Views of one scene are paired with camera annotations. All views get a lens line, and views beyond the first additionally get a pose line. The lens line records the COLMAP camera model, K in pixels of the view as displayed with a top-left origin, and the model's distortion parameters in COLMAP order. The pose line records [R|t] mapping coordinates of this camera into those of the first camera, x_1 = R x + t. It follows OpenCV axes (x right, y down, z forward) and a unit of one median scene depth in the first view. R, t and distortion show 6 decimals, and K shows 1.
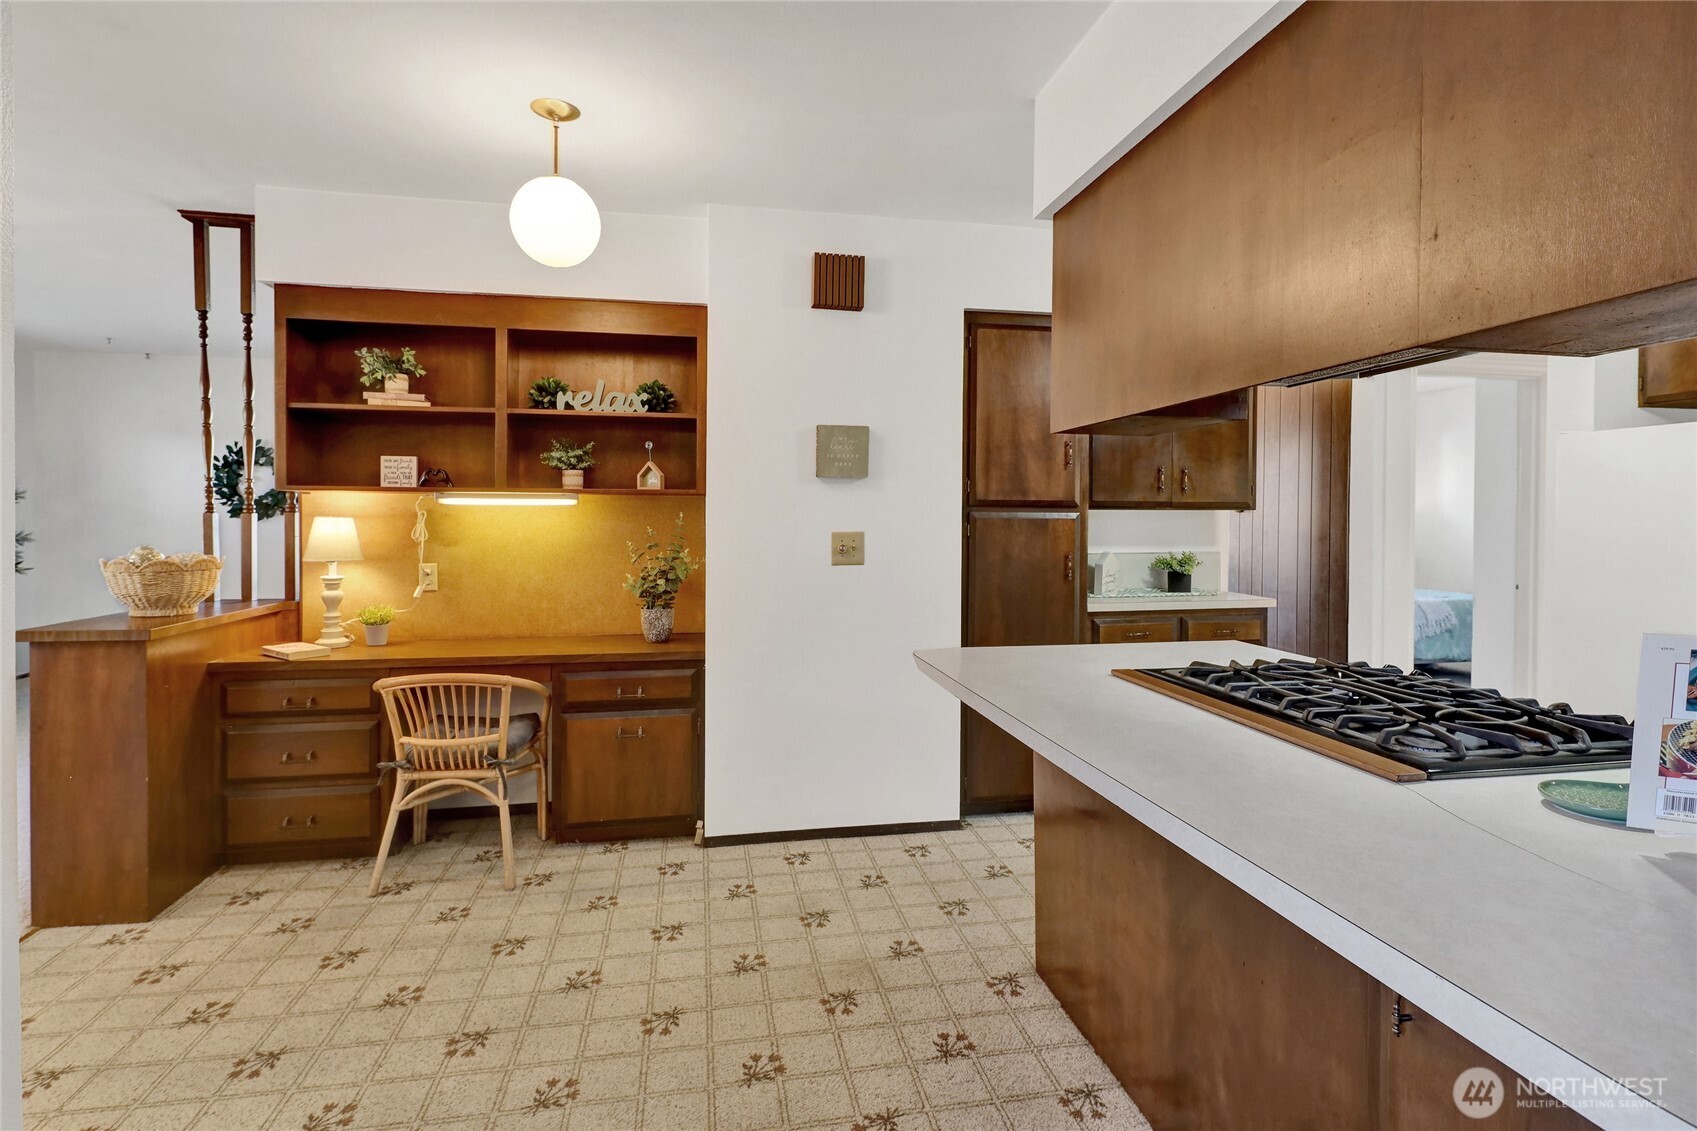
lens RADIAL K [[828.2, 0, 849.8], [0, 828.2, 537.2], [0, 0, 1]] dist [-0.000028, -0.003609]
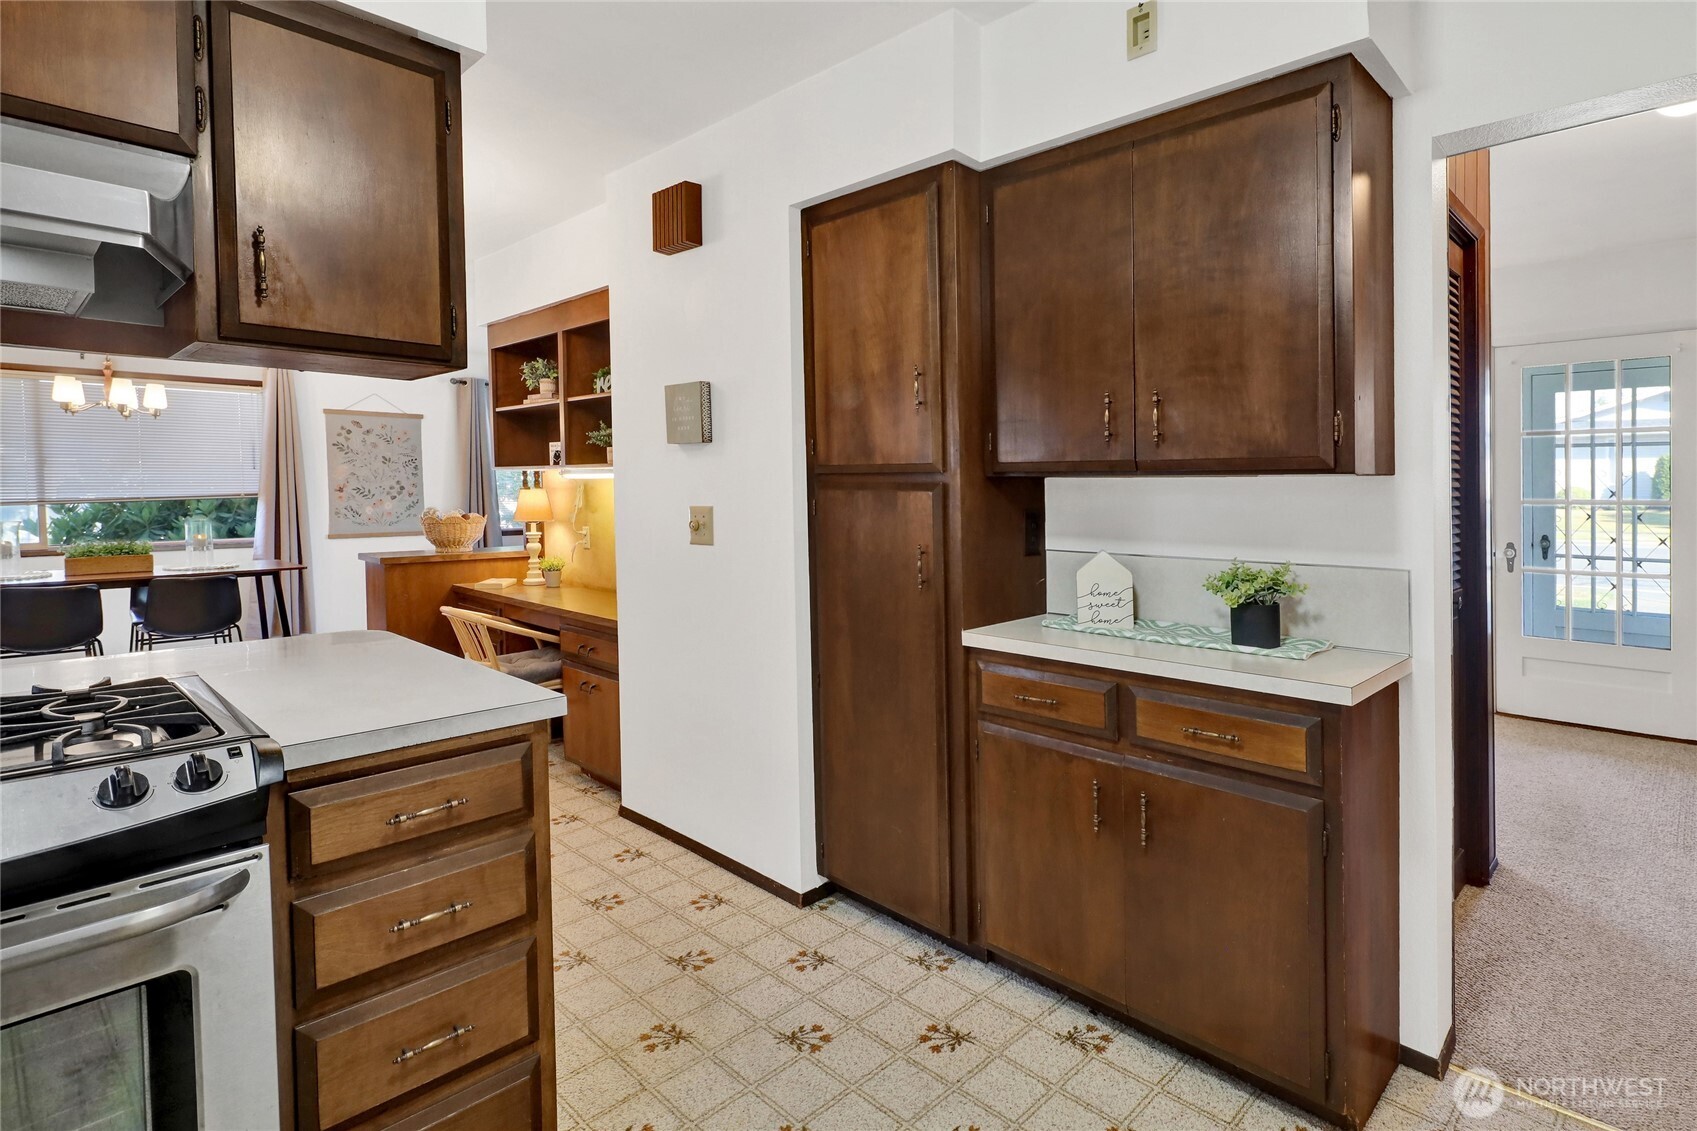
lens RADIAL K [[855.2, 0, 845.8], [0, 855.2, 524.5], [0, 0, 1]] dist [0.020673, -0.000230]
pose [[0.565548, 0.034710, -0.823985, 0.808902], [-0.022863, 0.999390, 0.026407, -0.014220], [0.824399, 0.003905, 0.565996, 0.612503]]
